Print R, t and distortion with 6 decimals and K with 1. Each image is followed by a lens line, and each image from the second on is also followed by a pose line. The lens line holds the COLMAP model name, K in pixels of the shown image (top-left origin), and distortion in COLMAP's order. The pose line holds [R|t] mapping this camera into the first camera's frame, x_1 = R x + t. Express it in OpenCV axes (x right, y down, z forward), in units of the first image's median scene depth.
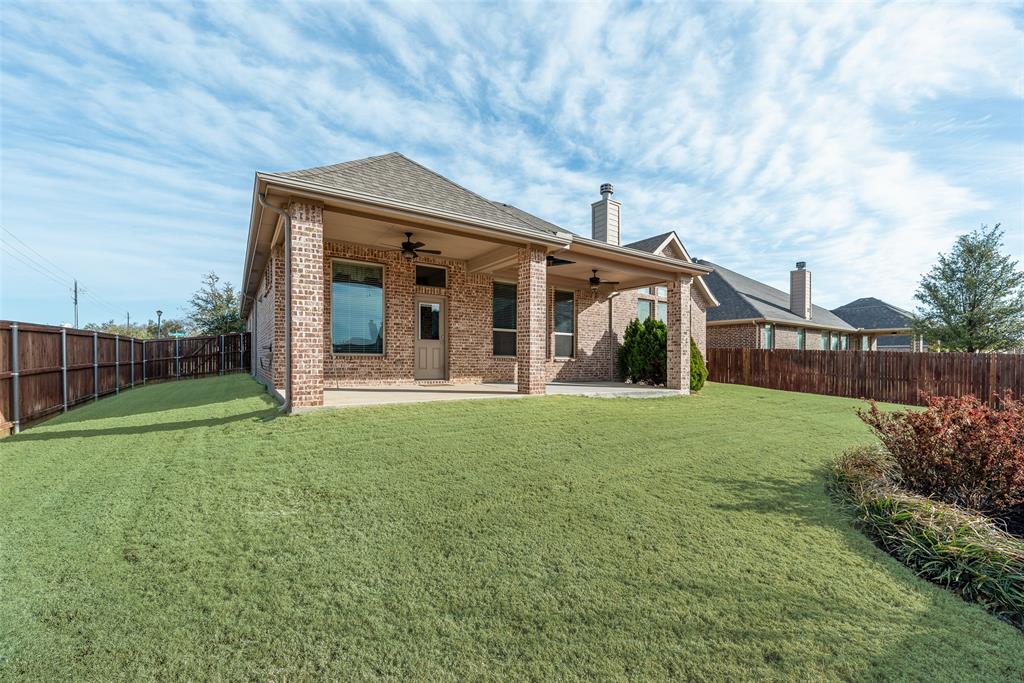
lens RADIAL K [[419.7, 0, 497.9], [0, 419.7, 364.5], [0, 0, 1]] dist [0.002184, -0.000072]
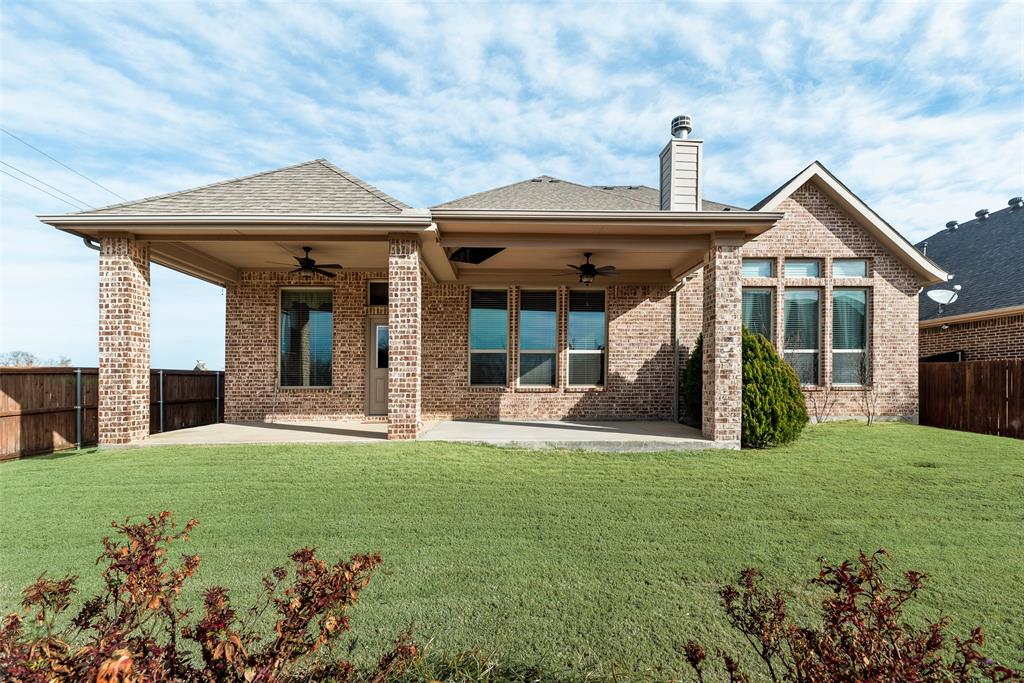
lens RADIAL K [[451.6, 0, 544.1], [0, 451.6, 387.5], [0, 0, 1]] dist [0.001147, 0.000196]
pose [[0.851634, -0.013768, -0.523956, 0.549329], [0.009123, 0.999893, -0.011445, -0.006007], [0.524057, 0.004967, 0.851669, 0.363294]]
